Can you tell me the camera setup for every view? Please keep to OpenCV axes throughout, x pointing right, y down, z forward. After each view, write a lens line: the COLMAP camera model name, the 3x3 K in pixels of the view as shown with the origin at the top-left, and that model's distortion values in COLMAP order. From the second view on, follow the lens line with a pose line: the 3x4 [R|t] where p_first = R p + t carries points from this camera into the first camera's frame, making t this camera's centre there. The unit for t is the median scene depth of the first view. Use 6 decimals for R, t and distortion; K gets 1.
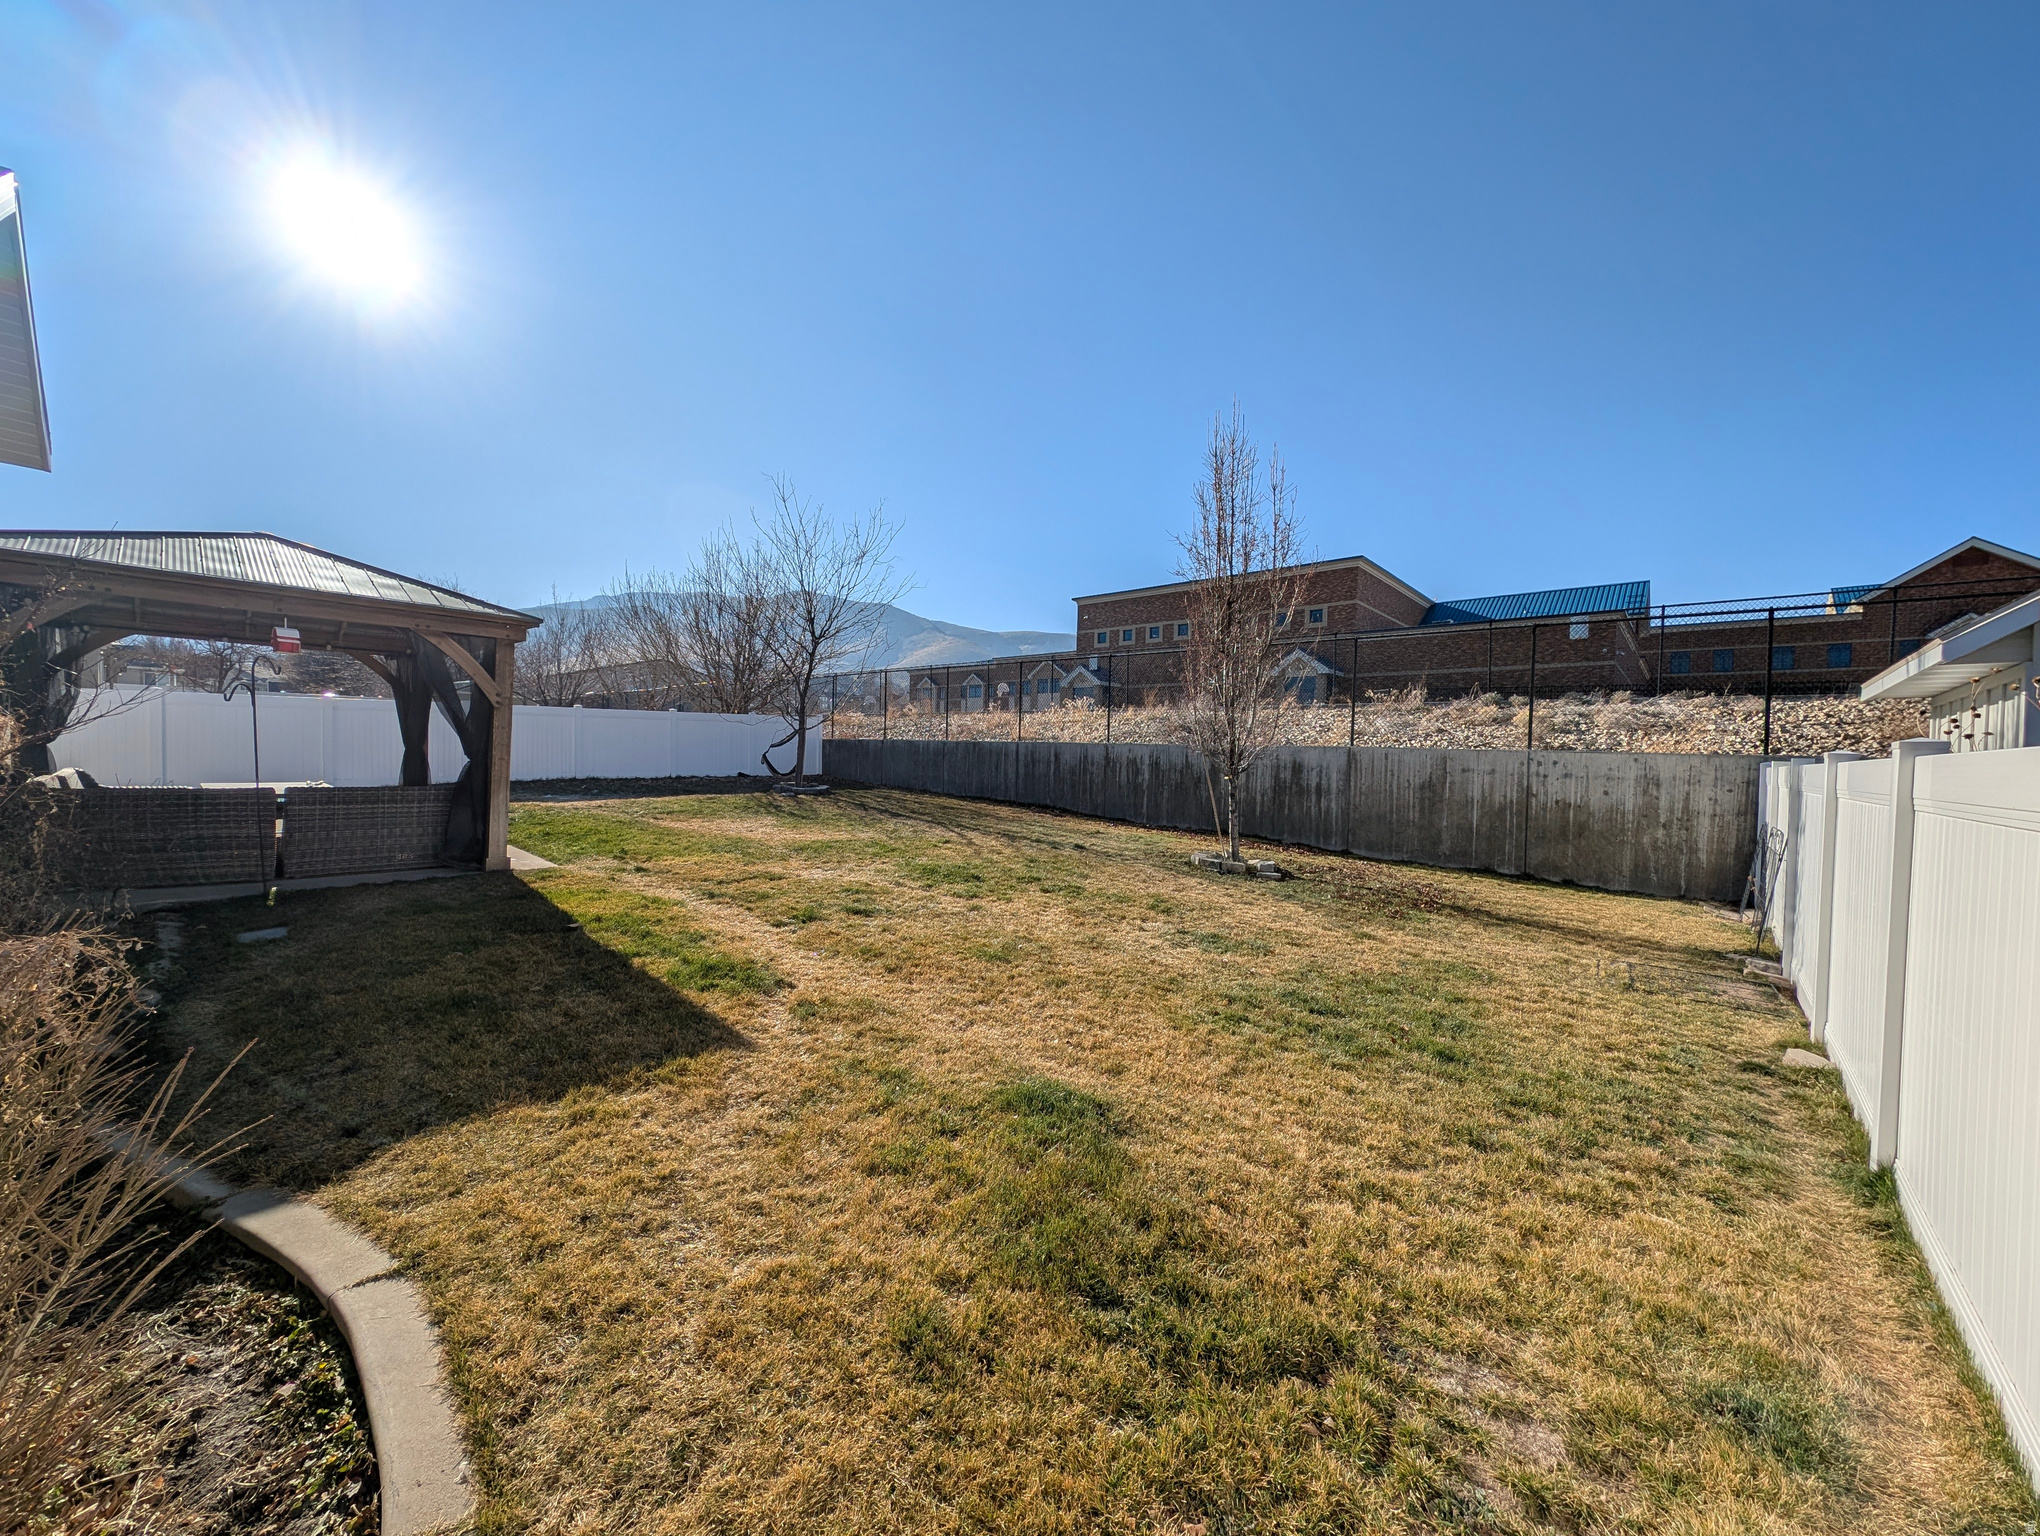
lens RADIAL K [[763.8, 0, 1023.9], [0, 763.8, 767.2], [0, 0, 1]] dist [0.004479, -0.000758]
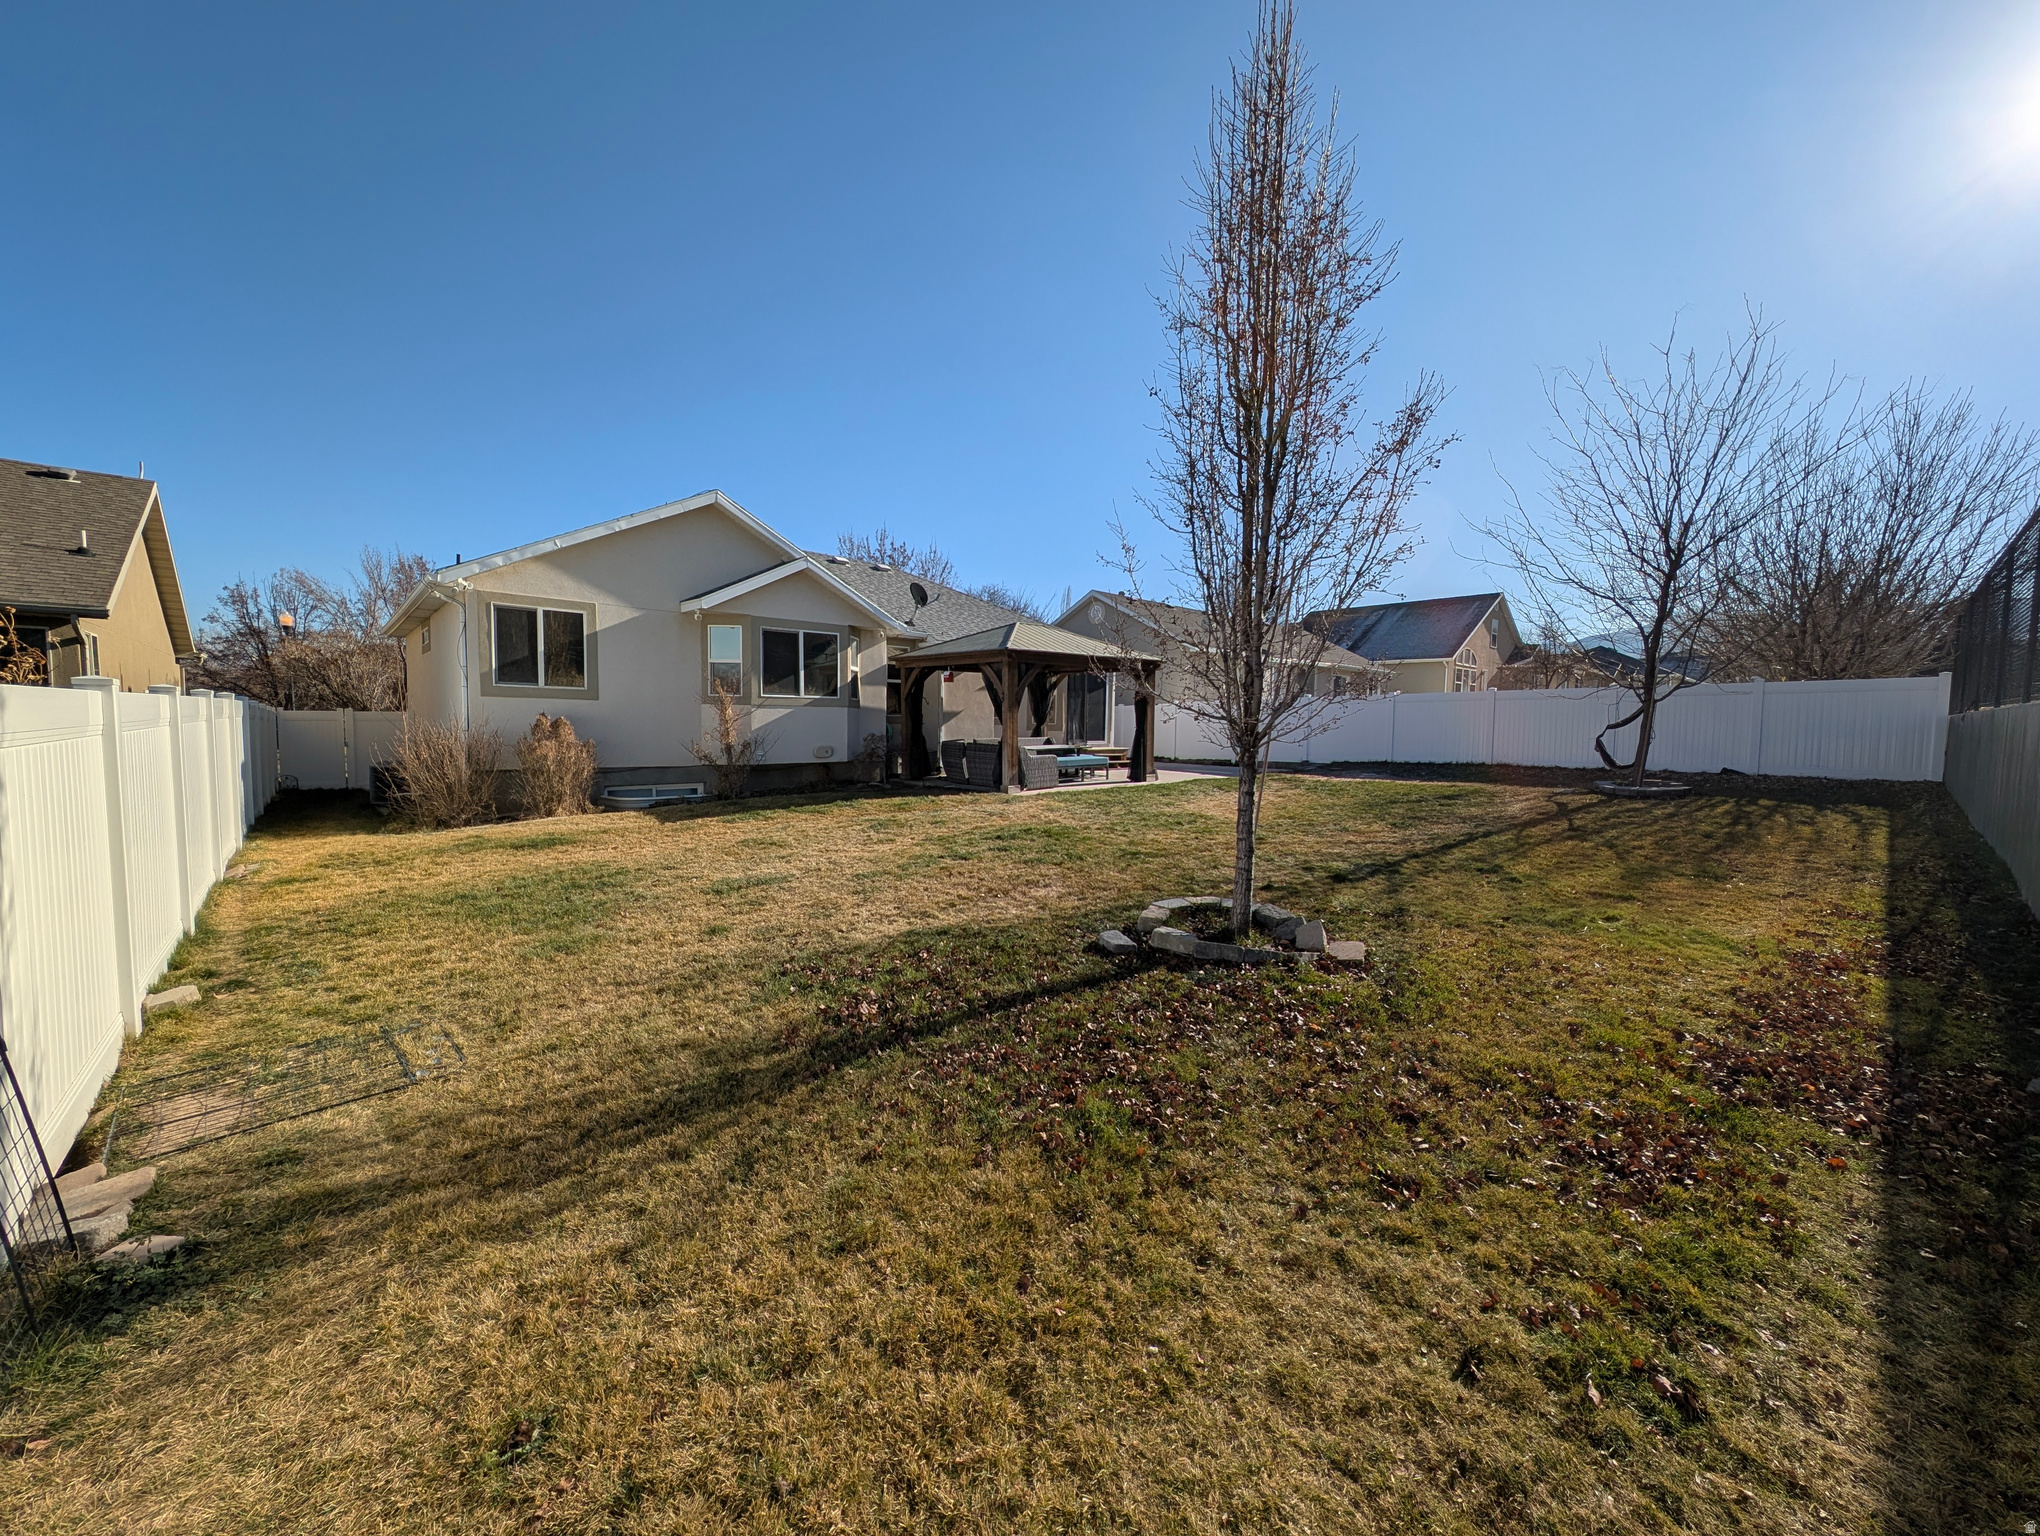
lens RADIAL K [[763.8, 0, 1023.3], [0, 763.8, 777.0], [0, 0, 1]] dist [0.004479, -0.000758]
pose [[-0.104994, 0.046207, -0.993399, 0.476930], [-0.036394, 0.998072, 0.050271, 0.003915], [0.993807, 0.041432, -0.103110, 0.553875]]
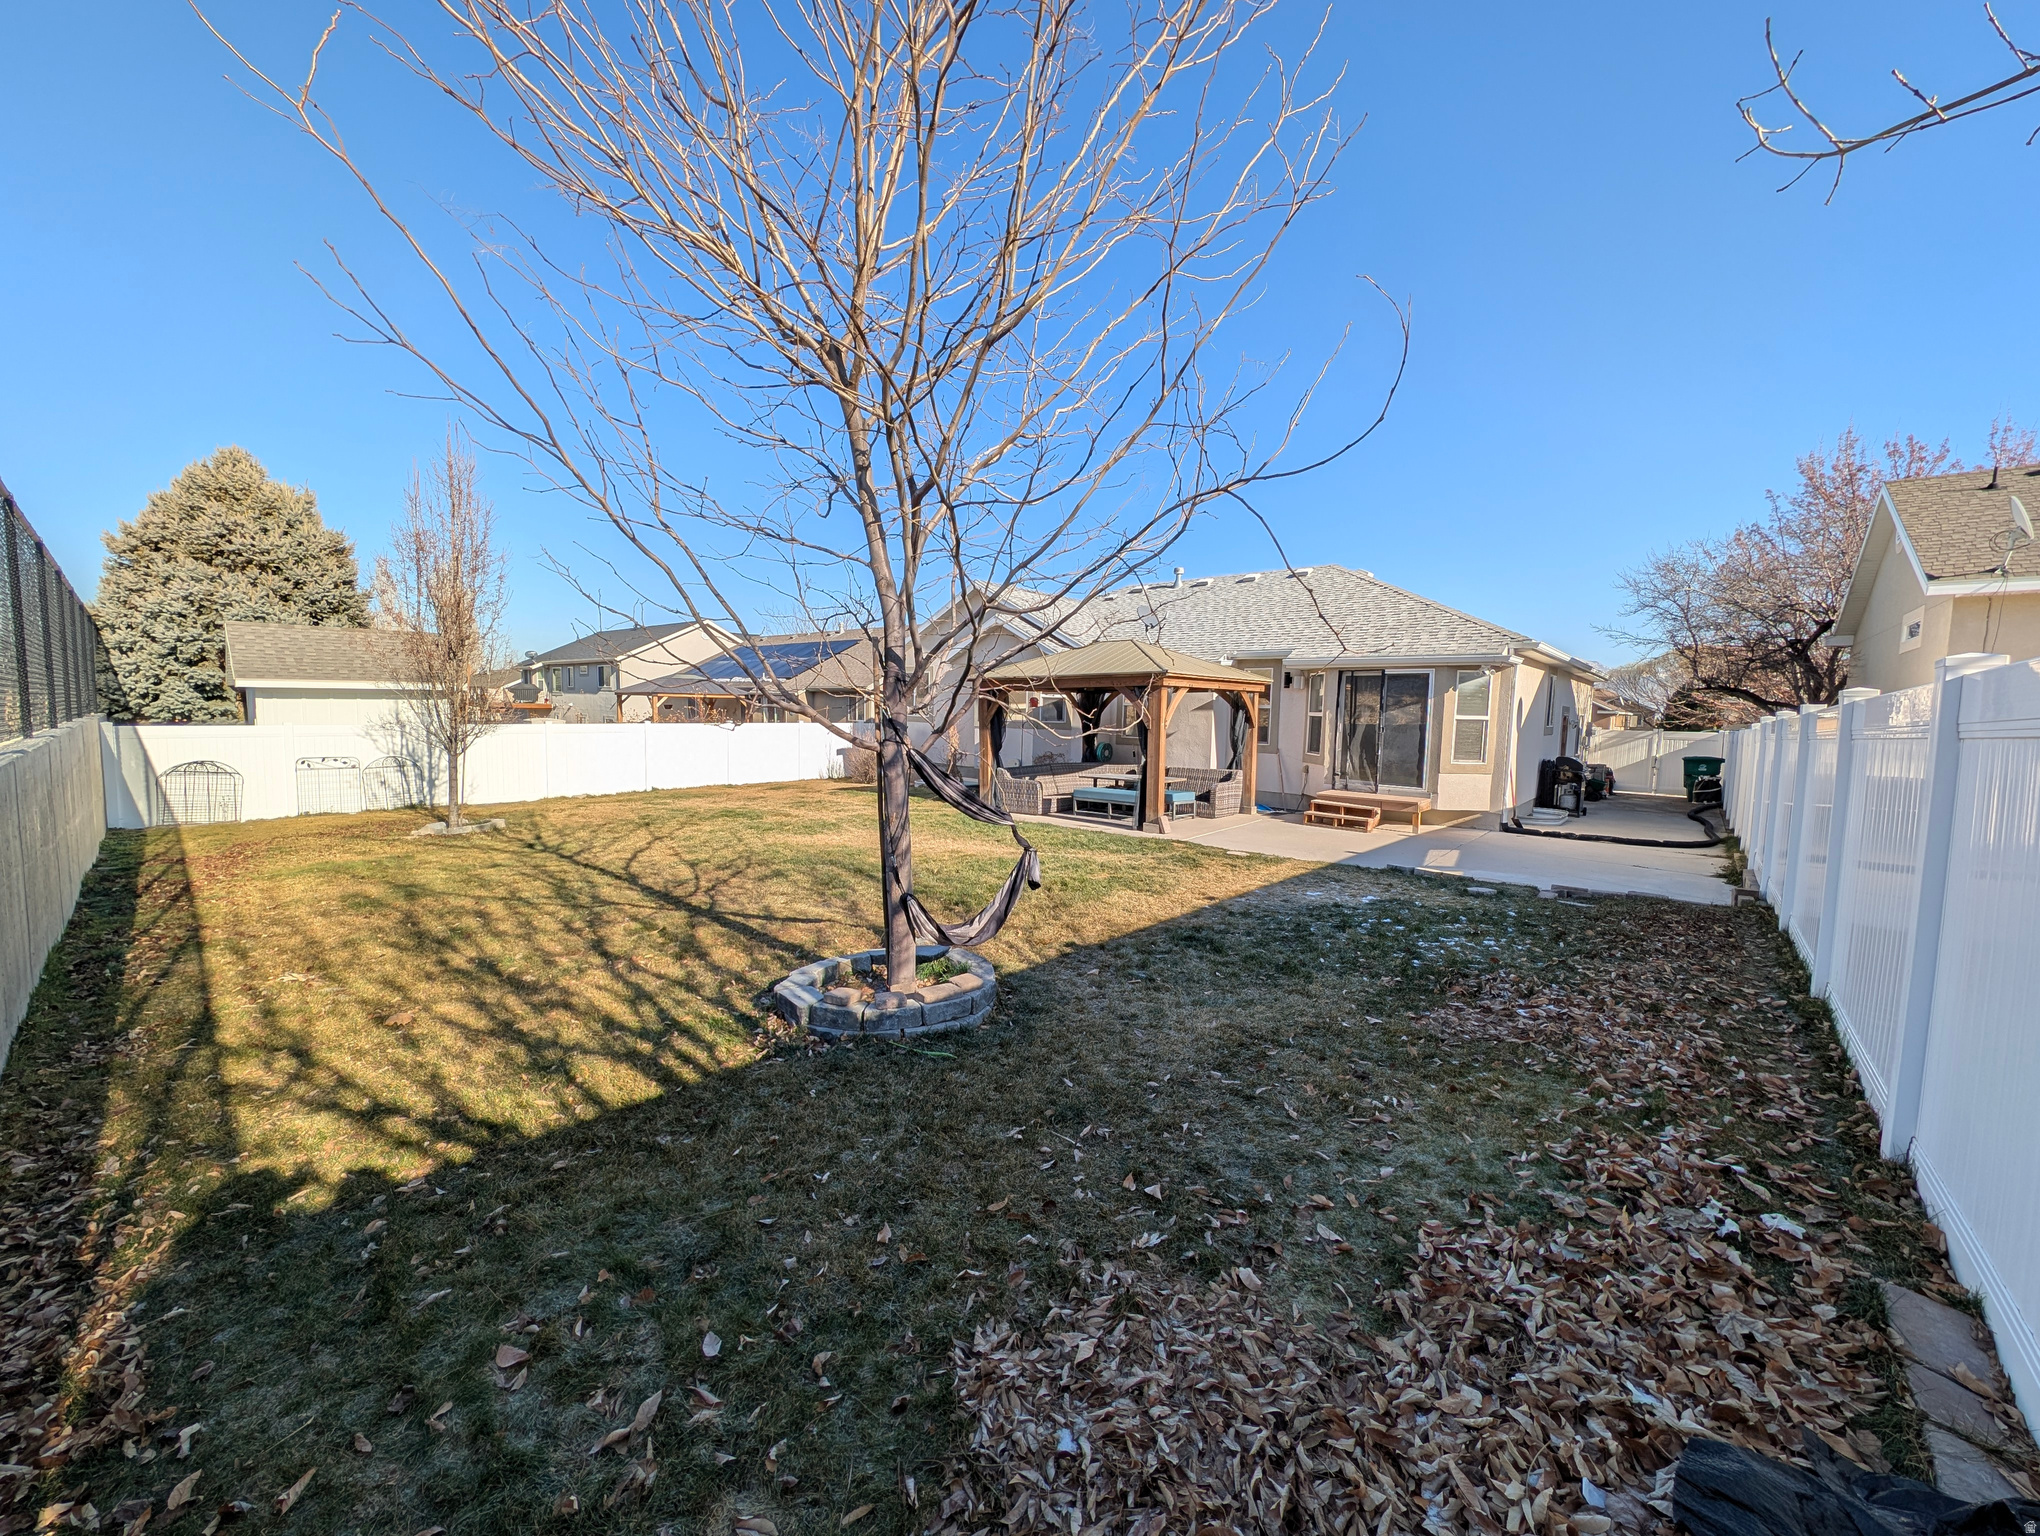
lens RADIAL K [[763.8, 0, 1023.4], [0, 763.8, 765.2], [0, 0, 1]] dist [0.004479, -0.000758]
pose [[-0.998958, -0.044718, -0.009096, -0.346732], [-0.045376, 0.994535, 0.094025, -0.071857], [0.004842, 0.094340, -0.995528, 1.307914]]
